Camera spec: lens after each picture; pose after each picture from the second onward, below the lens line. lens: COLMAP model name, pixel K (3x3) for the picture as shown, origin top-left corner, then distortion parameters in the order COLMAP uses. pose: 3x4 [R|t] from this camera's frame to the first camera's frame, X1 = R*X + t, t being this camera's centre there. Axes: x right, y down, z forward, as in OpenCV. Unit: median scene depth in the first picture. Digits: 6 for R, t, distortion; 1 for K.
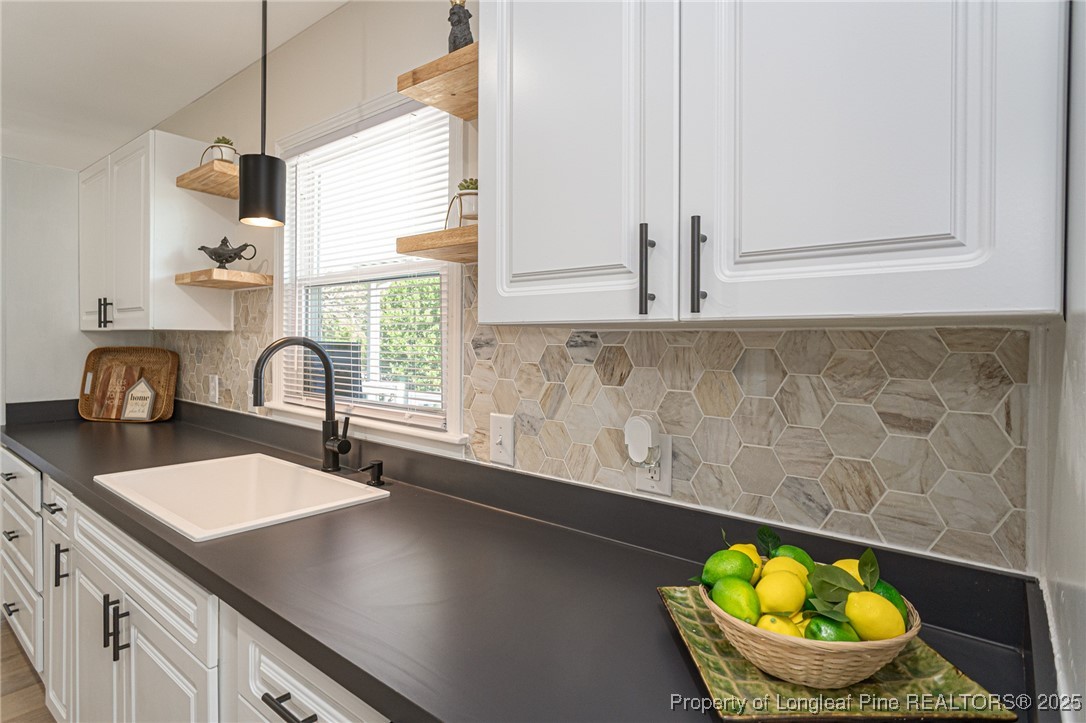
lens RADIAL K [[576.4, 0, 545.4], [0, 576.4, 347.0], [0, 0, 1]] dist [-0.007731, 0.000250]
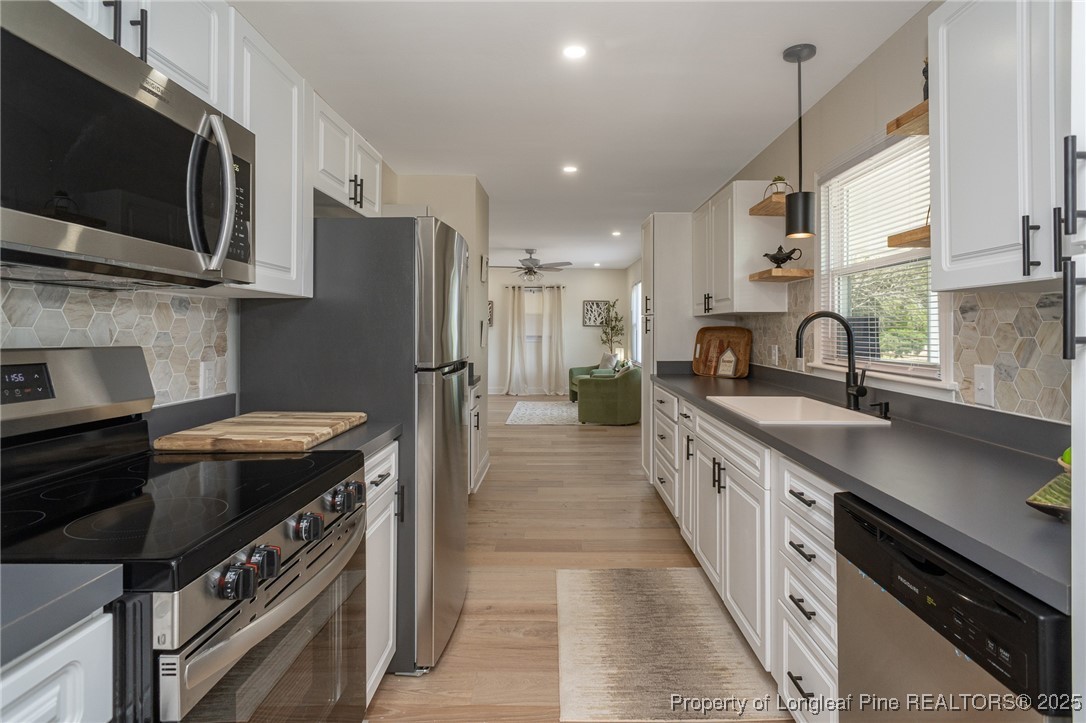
lens RADIAL K [[572.1, 0, 540.7], [0, 572.1, 324.2], [0, 0, 1]] dist [-0.005461, -0.000811]
pose [[0.603382, -0.015521, -0.797301, 0.255476], [-0.005291, 0.999711, -0.023466, 0.048206], [0.797435, 0.018377, 0.603125, -0.392737]]
